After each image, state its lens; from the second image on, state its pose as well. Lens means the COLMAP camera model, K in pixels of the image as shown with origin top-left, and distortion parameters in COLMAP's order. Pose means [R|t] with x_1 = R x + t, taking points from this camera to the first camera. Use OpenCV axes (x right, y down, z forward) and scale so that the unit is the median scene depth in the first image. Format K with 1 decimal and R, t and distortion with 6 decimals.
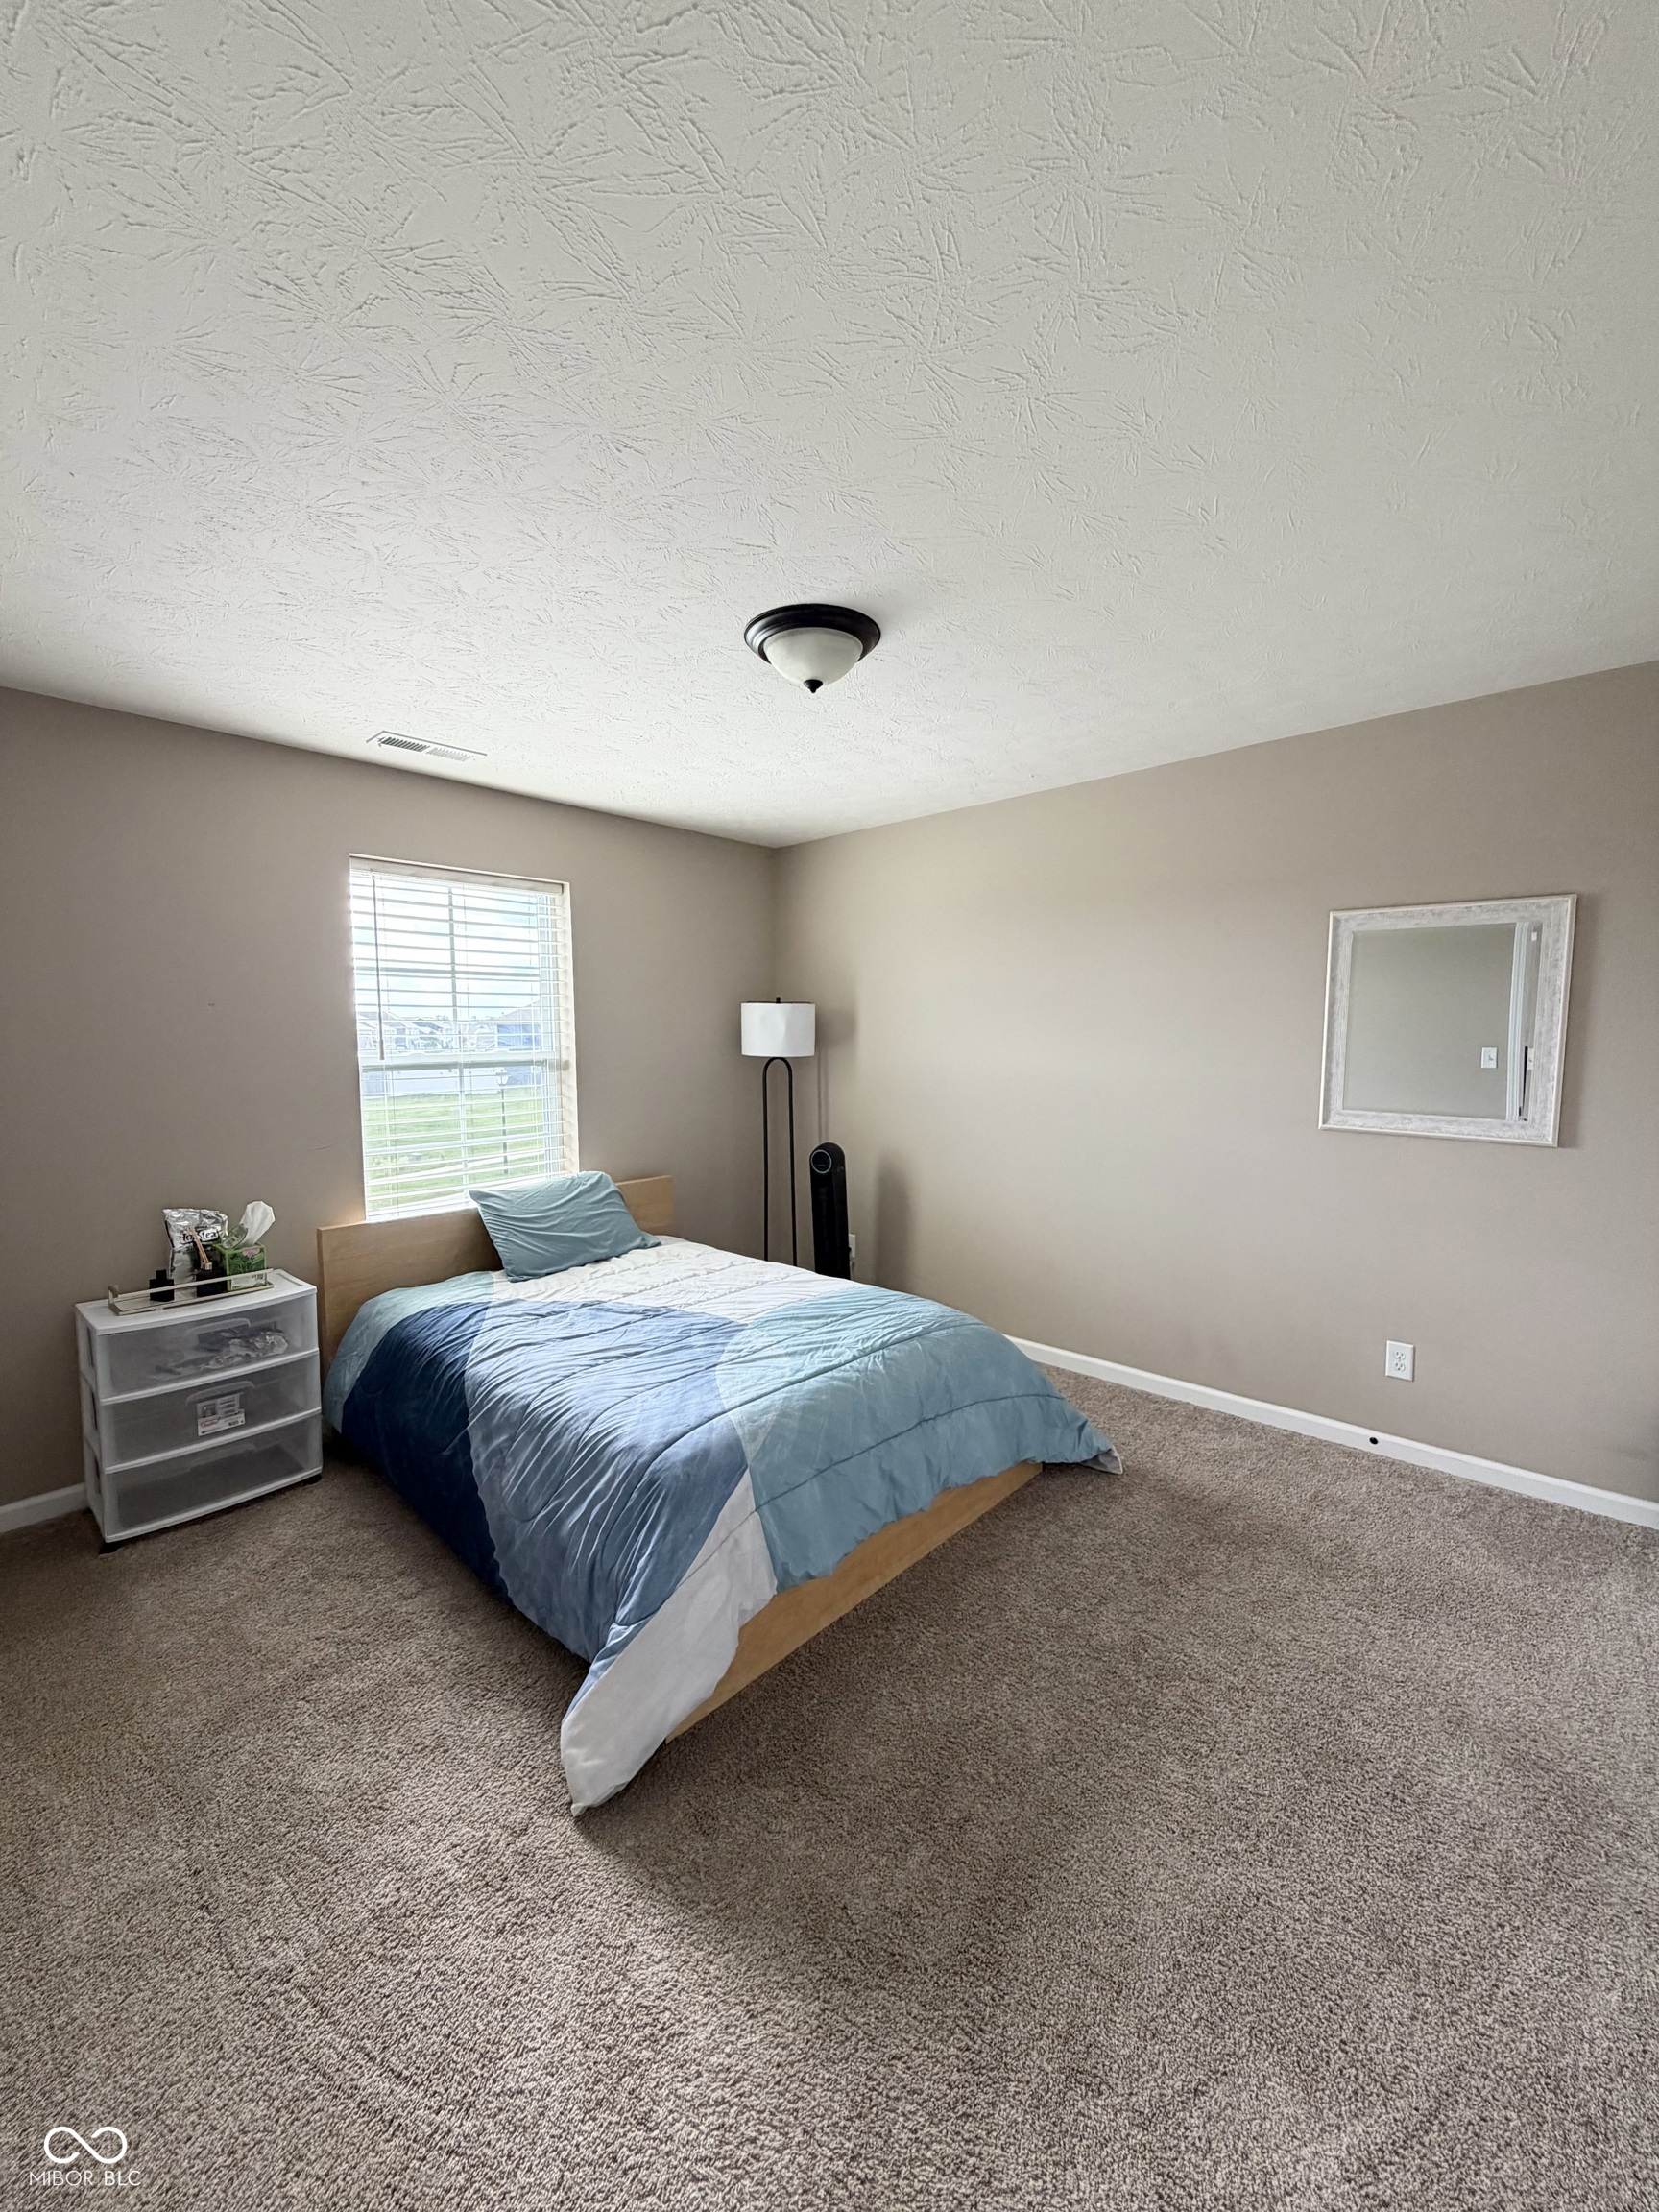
lens RADIAL K [[882.7, 0, 827.4], [0, 882.7, 1100.2], [0, 0, 1]] dist [0.000467, 0.000408]
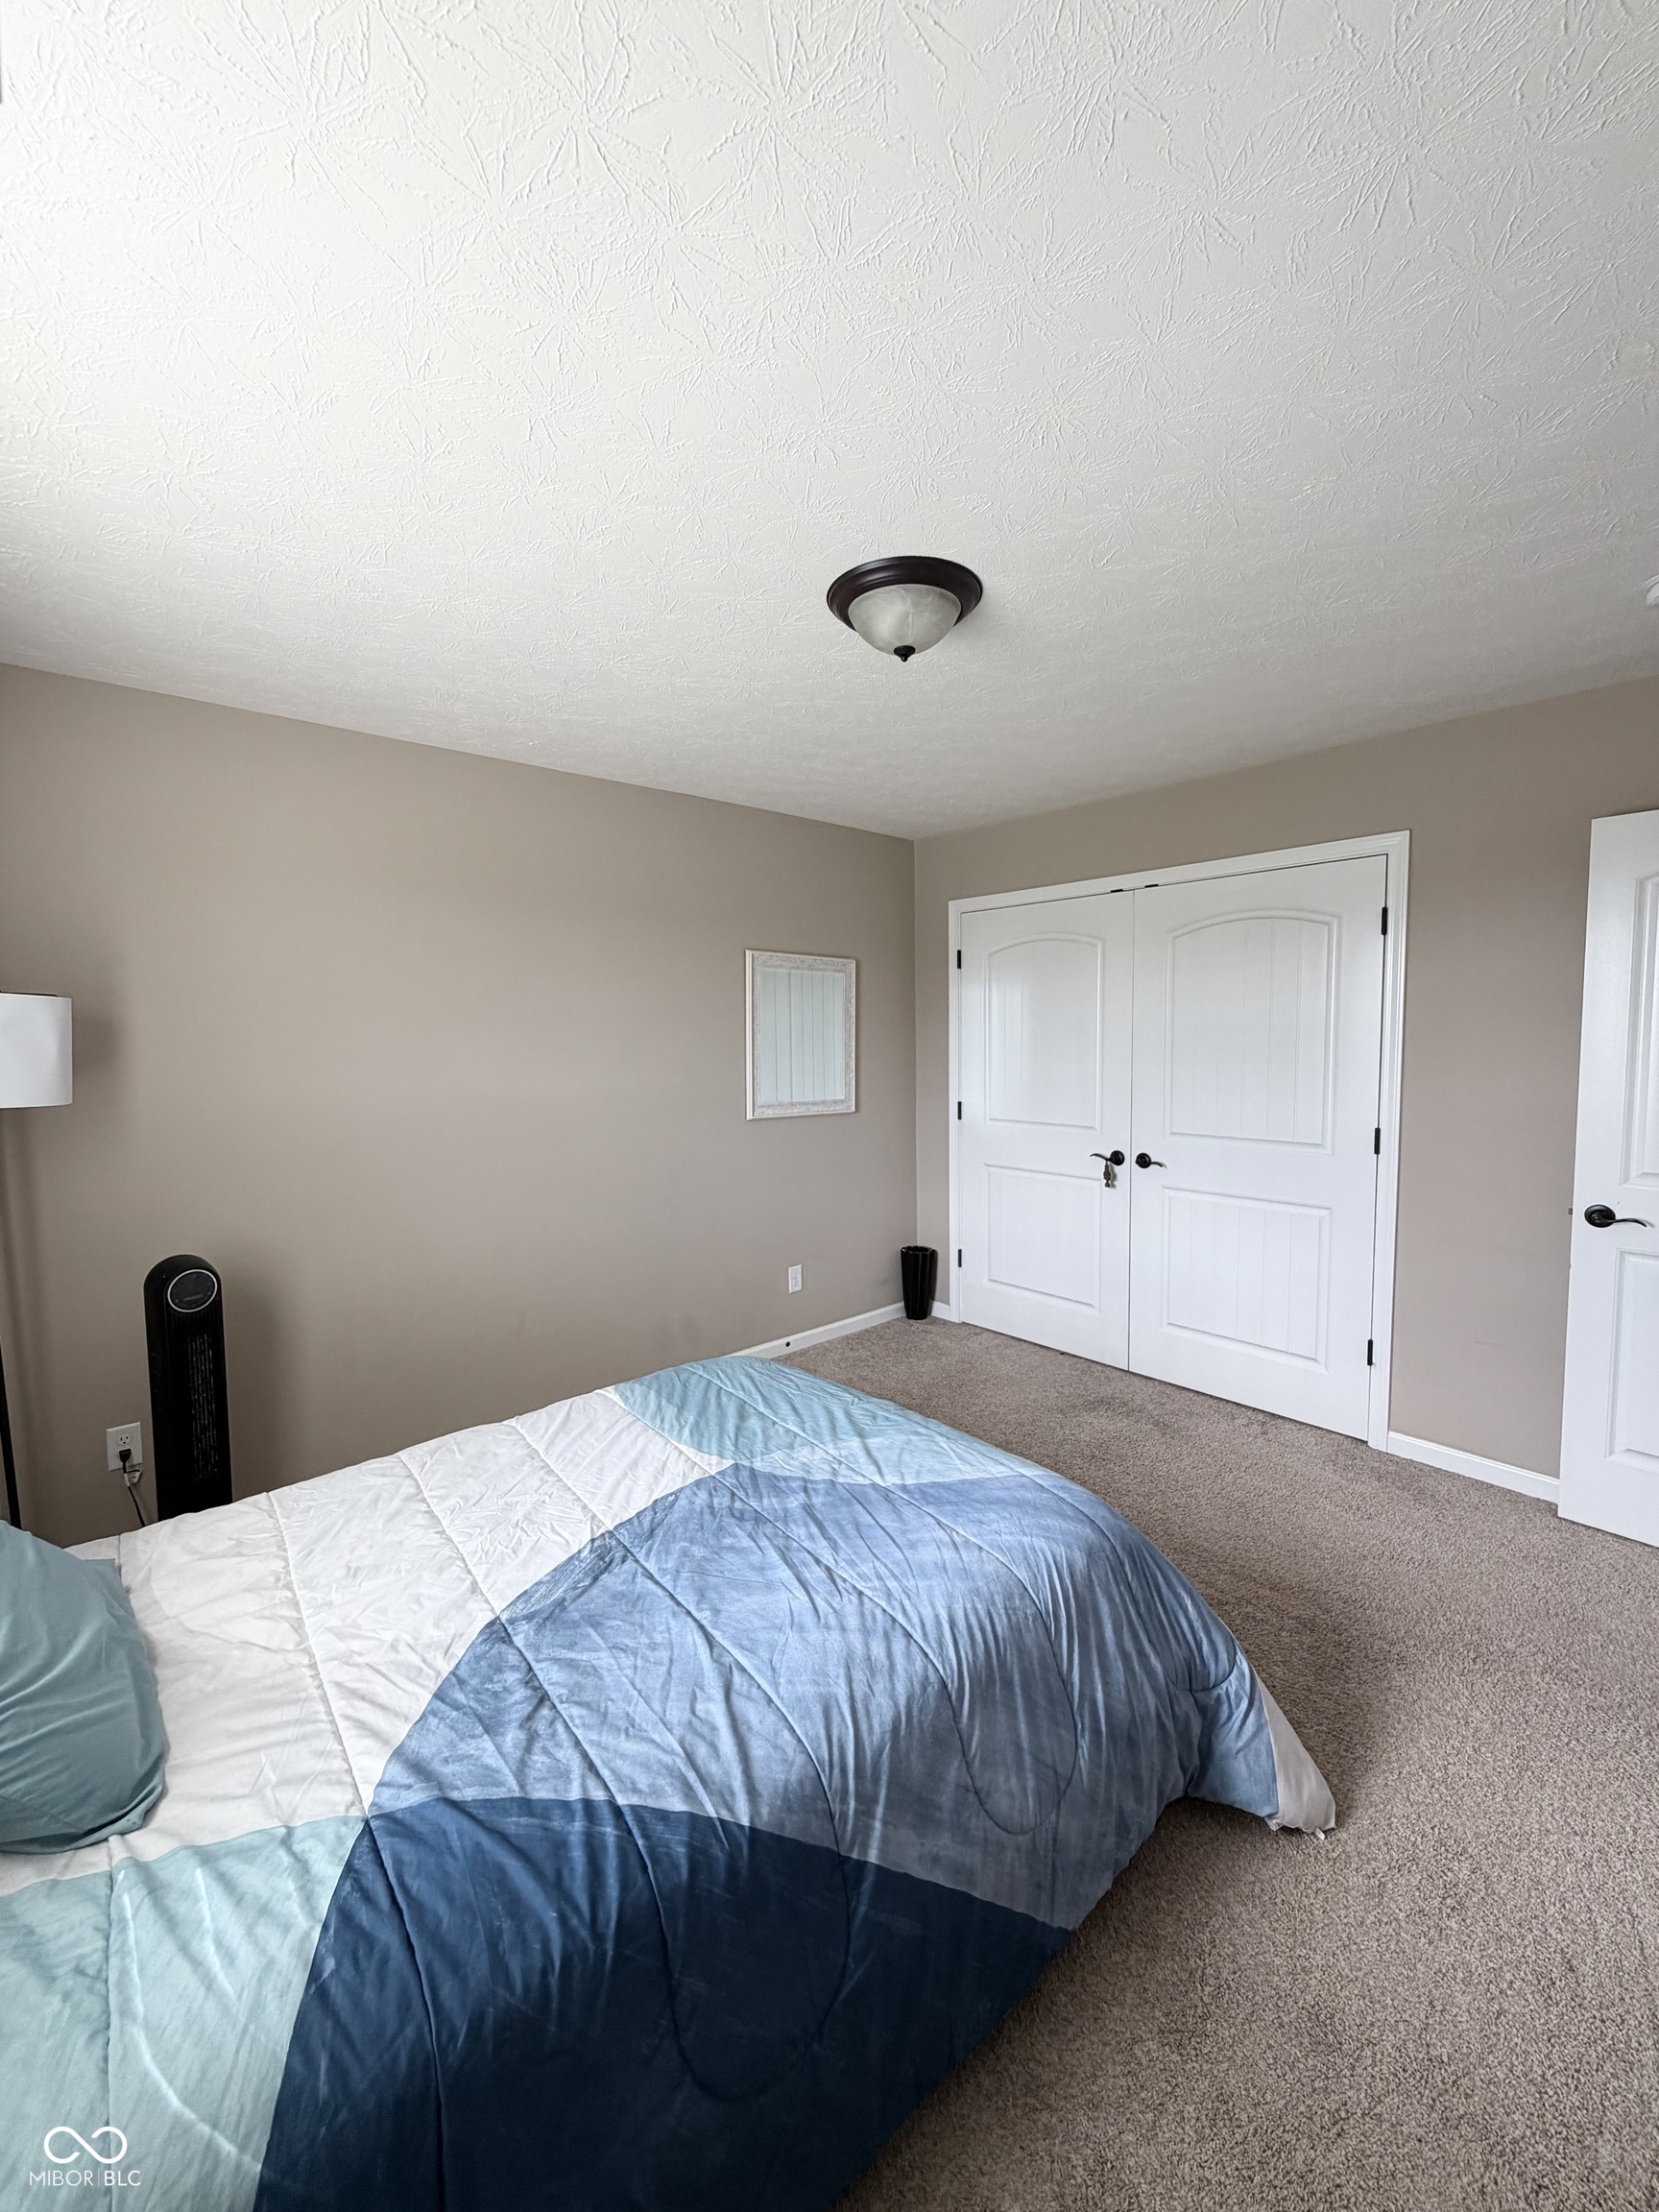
lens RADIAL K [[882.7, 0, 829.5], [0, 882.7, 1105.9], [0, 0, 1]] dist [0.000467, 0.000408]
pose [[0.103455, -0.073352, 0.991926, -0.725880], [0.091129, 0.993781, 0.063985, -0.062009], [-0.990451, 0.083774, 0.109496, 0.794379]]
